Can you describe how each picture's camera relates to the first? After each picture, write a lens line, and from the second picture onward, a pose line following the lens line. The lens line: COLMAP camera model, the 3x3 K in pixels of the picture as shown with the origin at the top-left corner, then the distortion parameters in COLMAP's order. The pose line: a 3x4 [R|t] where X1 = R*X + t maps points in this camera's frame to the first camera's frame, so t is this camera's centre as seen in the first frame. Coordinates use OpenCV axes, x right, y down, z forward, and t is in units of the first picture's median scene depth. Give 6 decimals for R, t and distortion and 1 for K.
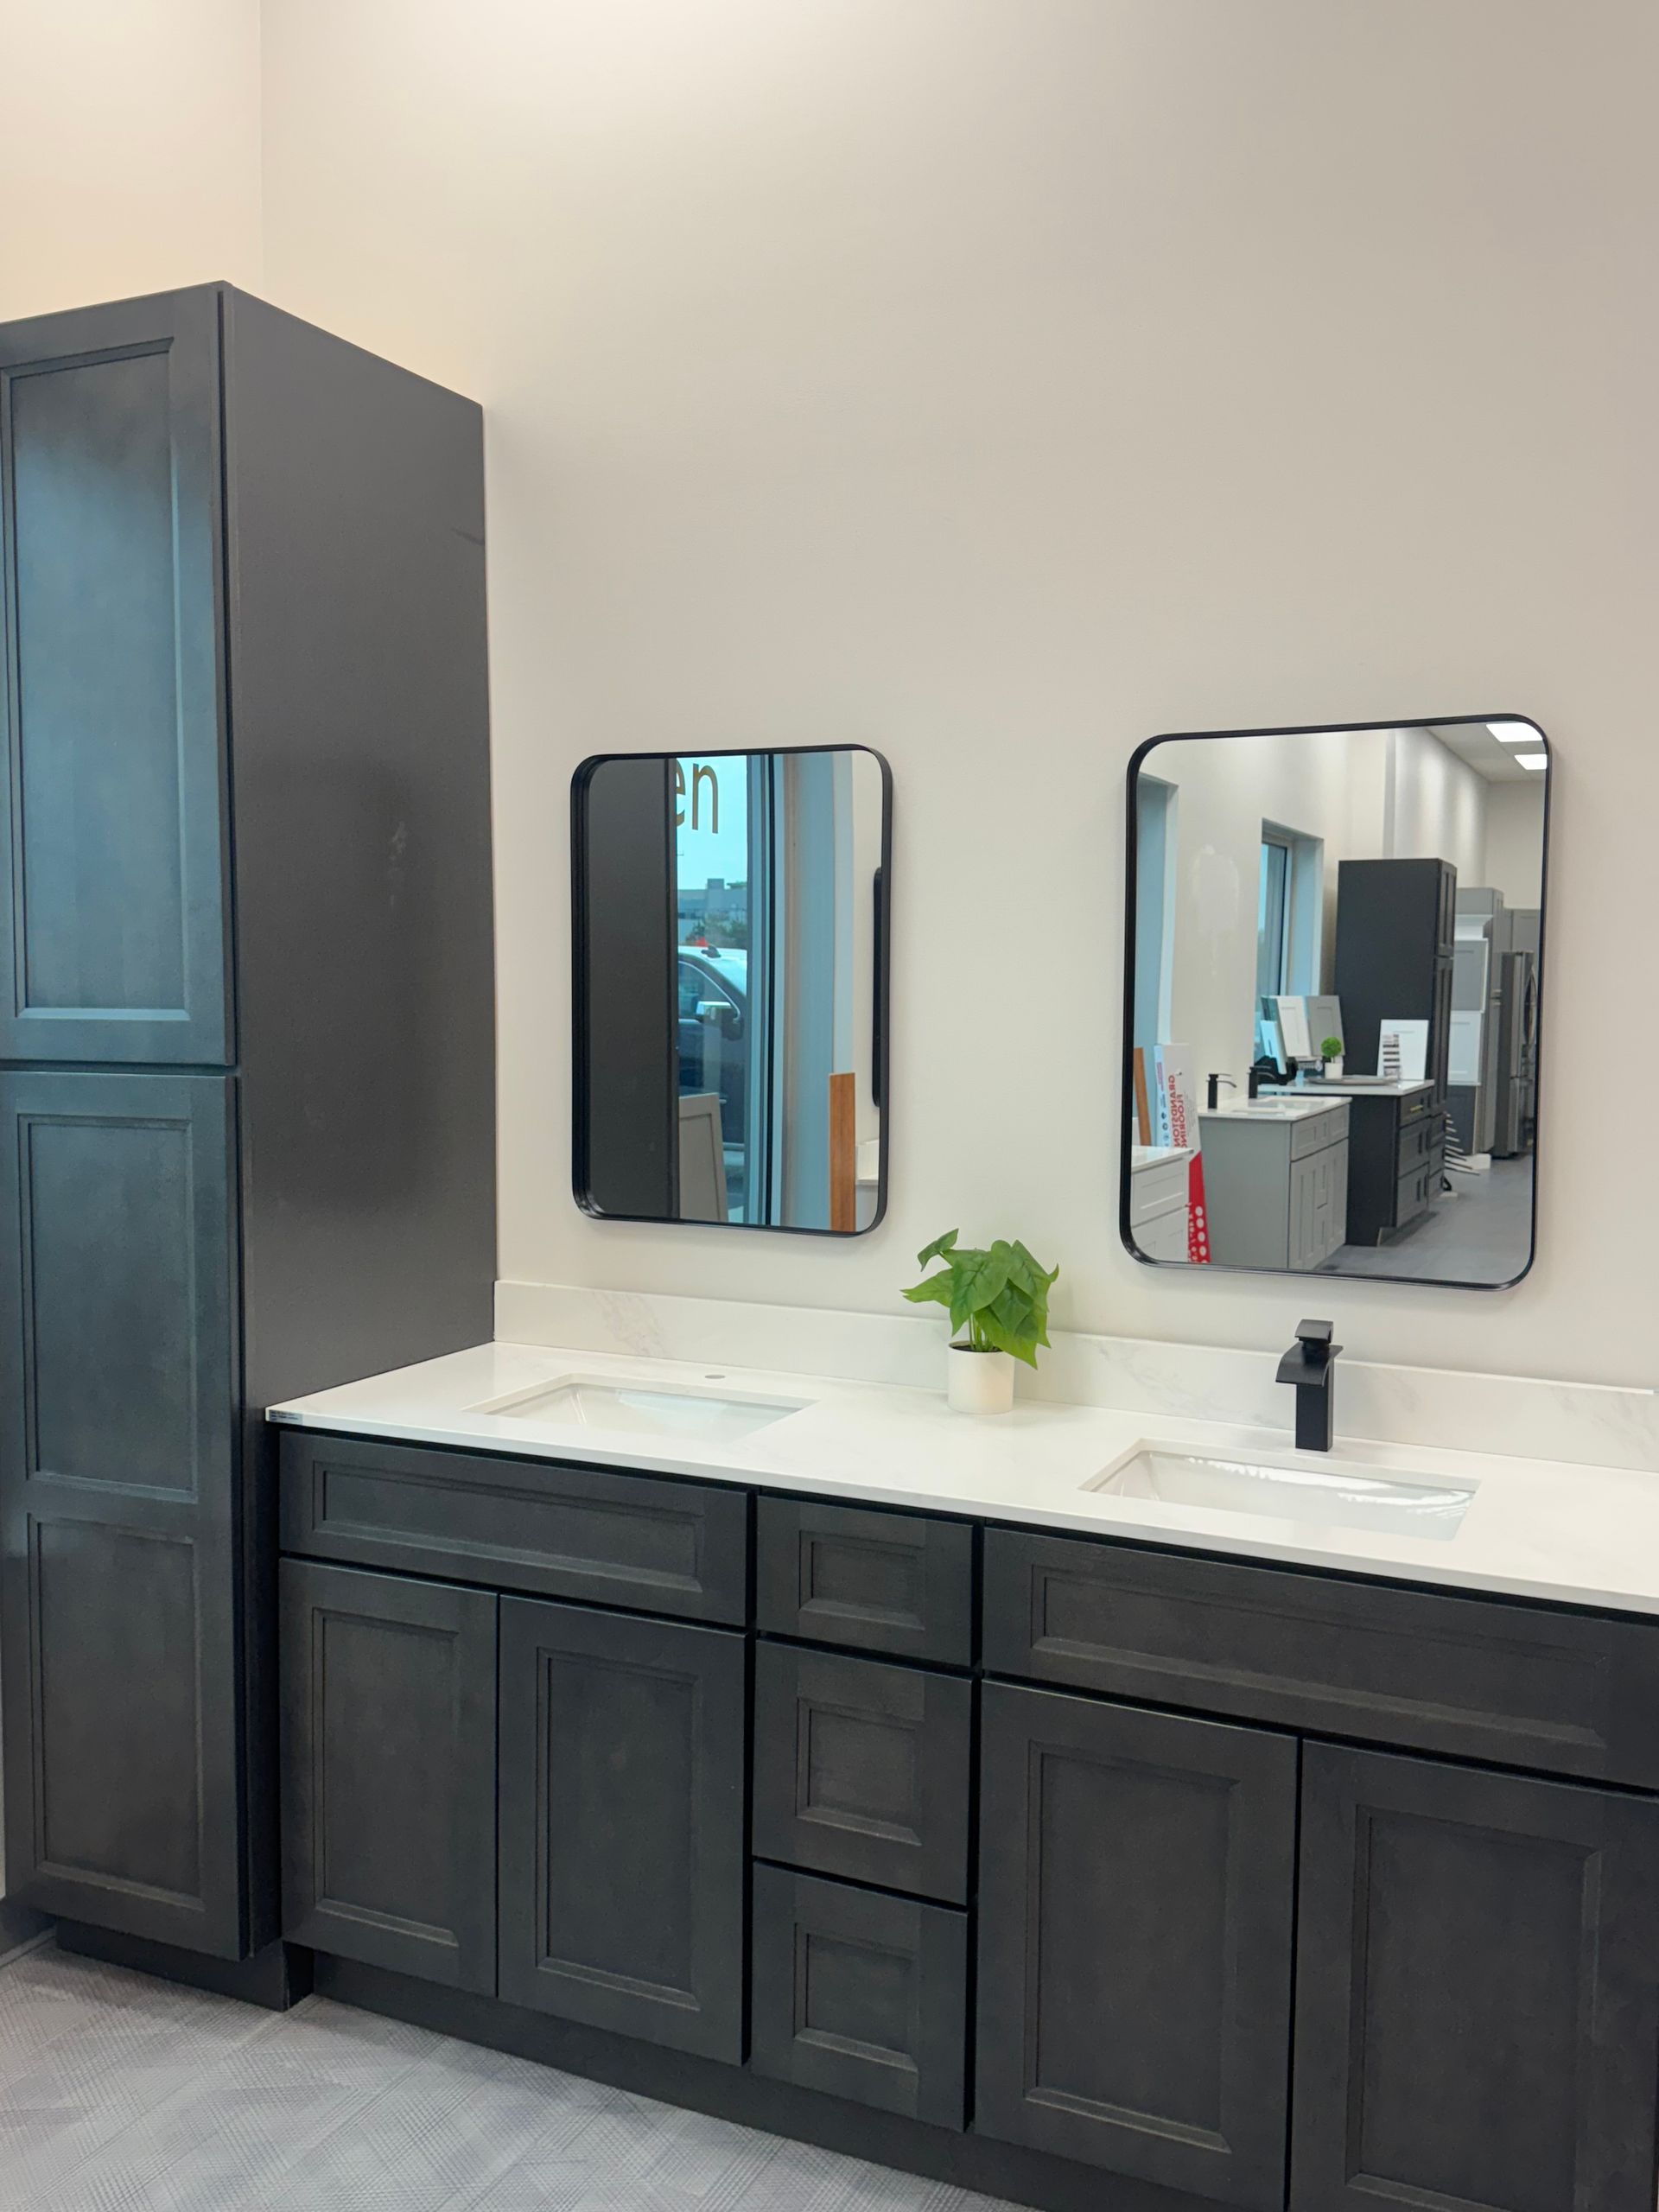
lens RADIAL K [[1988.0, 0, 828.5], [0, 1988.0, 1106.4], [0, 0, 1]] dist [0.160559, -0.337745]
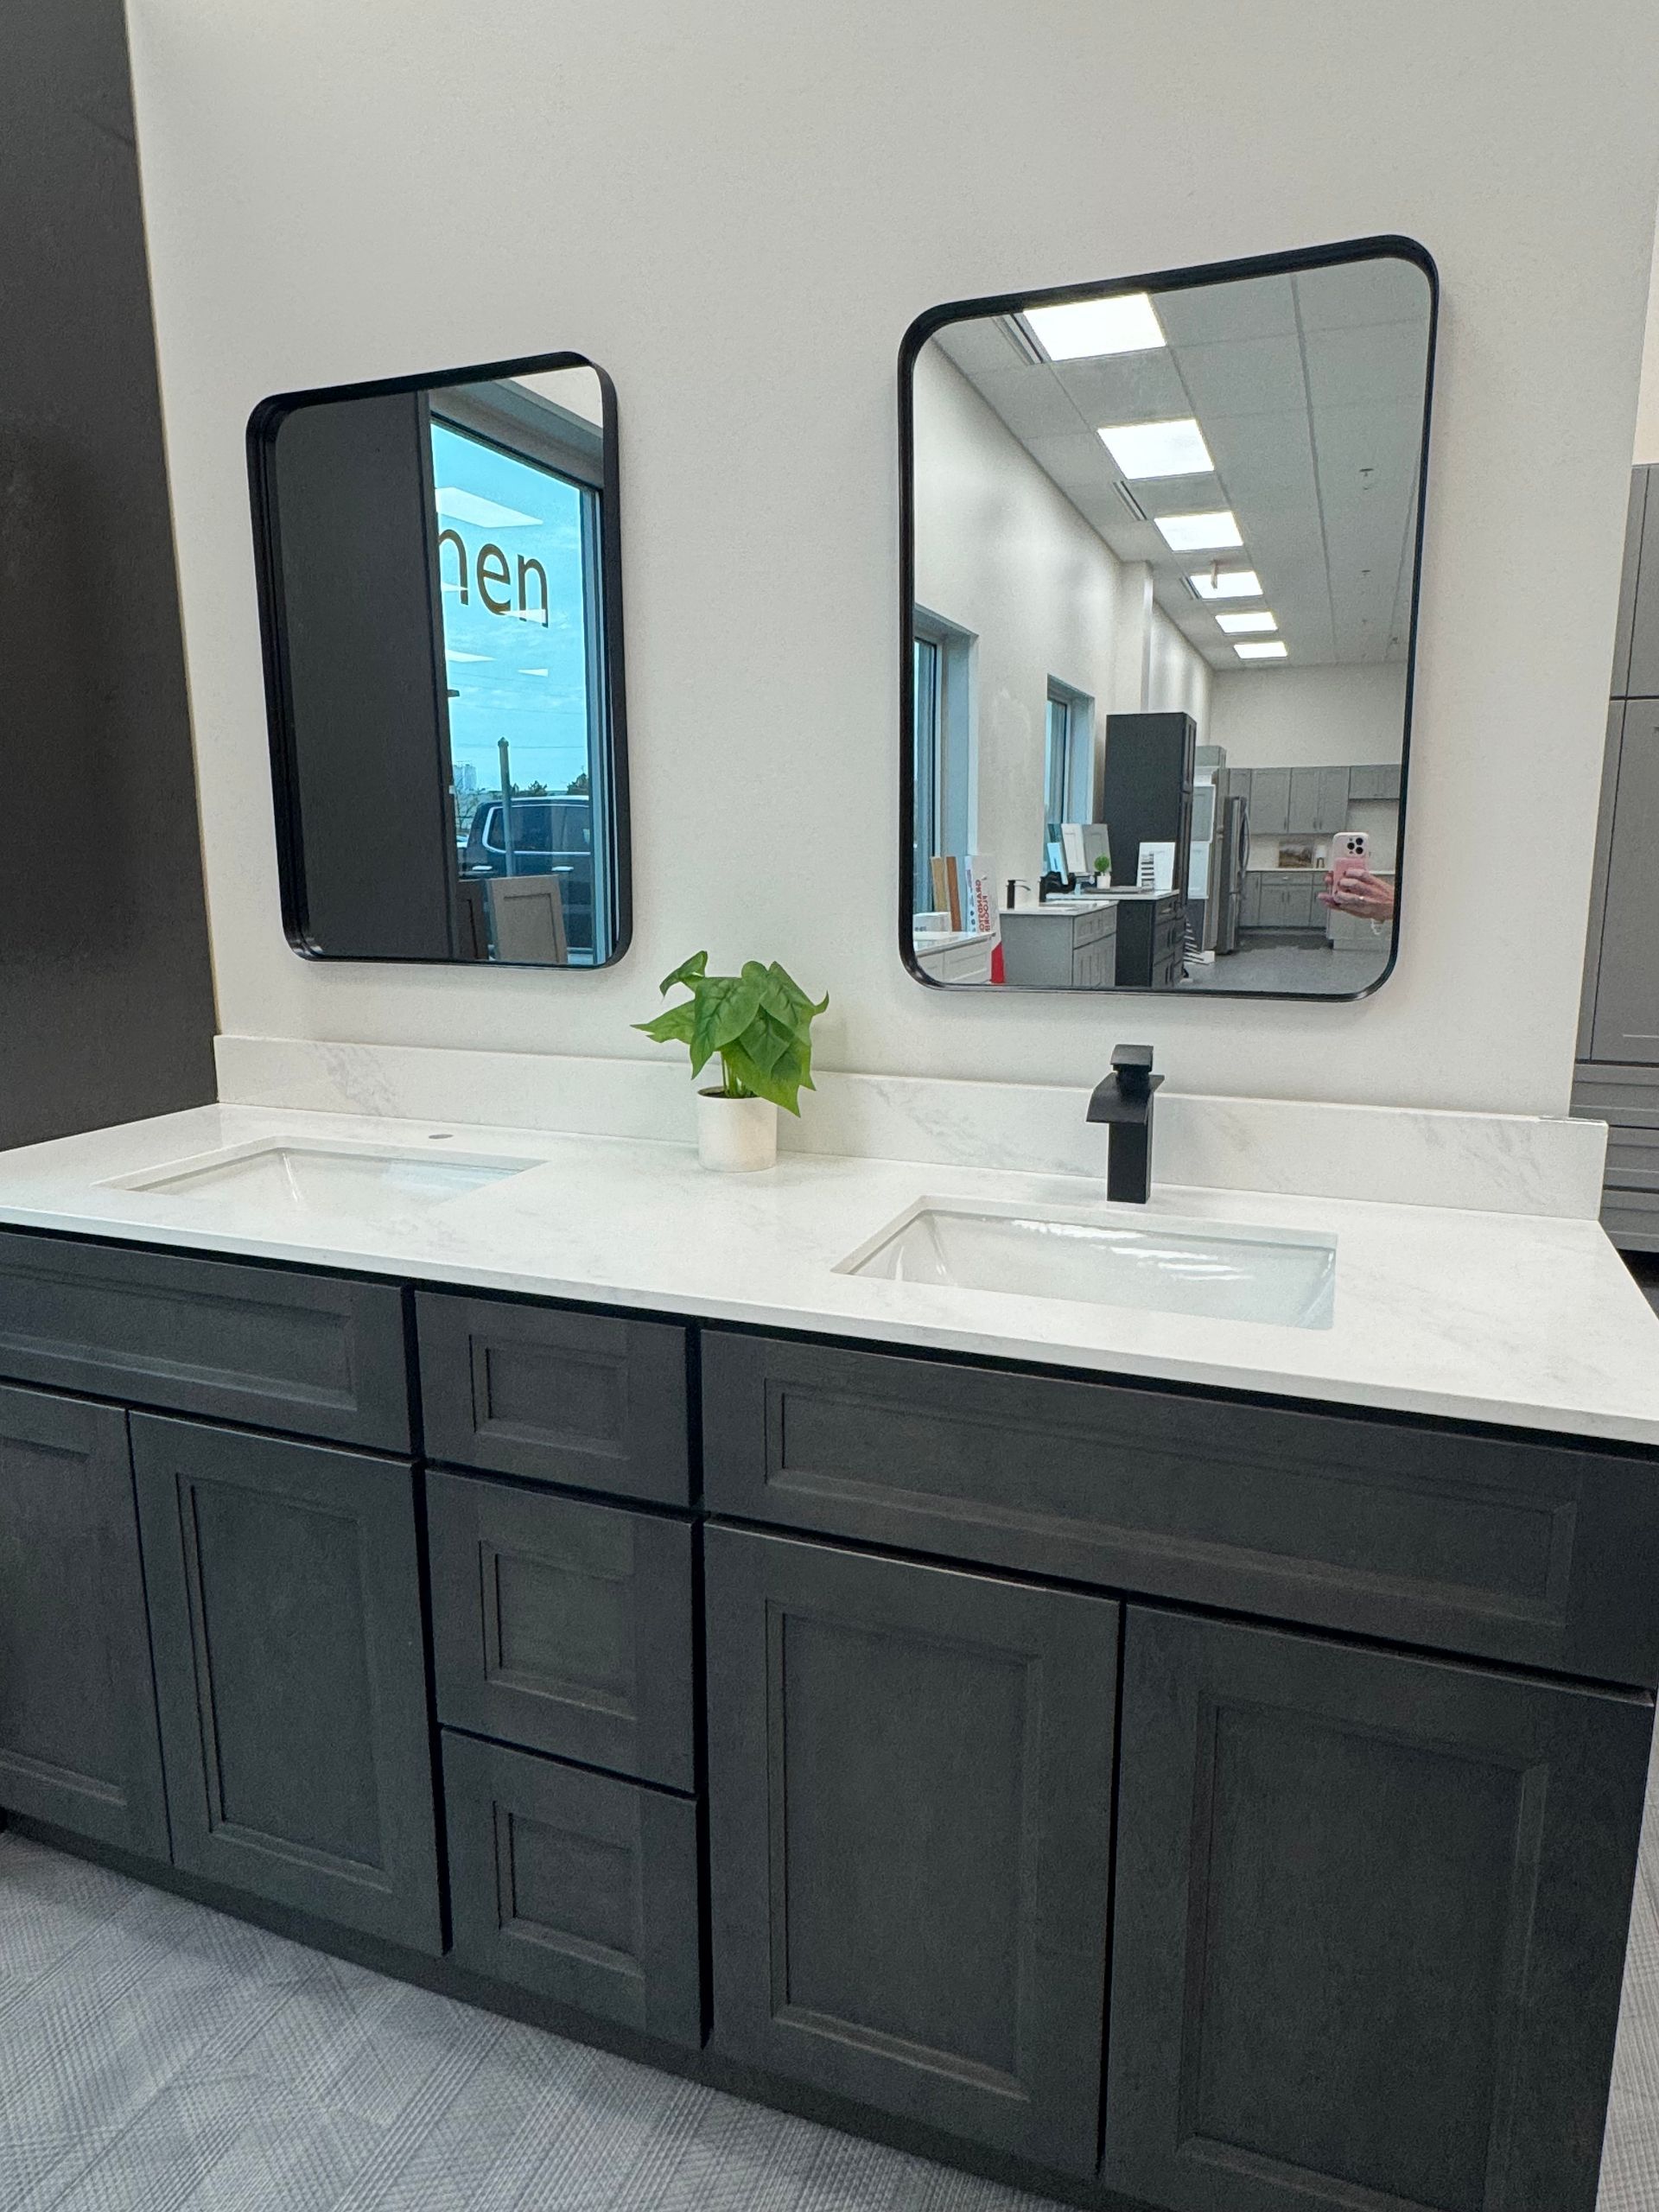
lens RADIAL K [[1496.5, 0, 839.6], [0, 1496.5, 1101.4], [0, 0, 1]] dist [-0.003716, -0.000765]
pose [[0.996953, -0.025893, 0.073581, 0.077630], [0.017250, 0.993128, 0.115751, 0.055731], [-0.076073, -0.114129, 0.990549, 0.397691]]
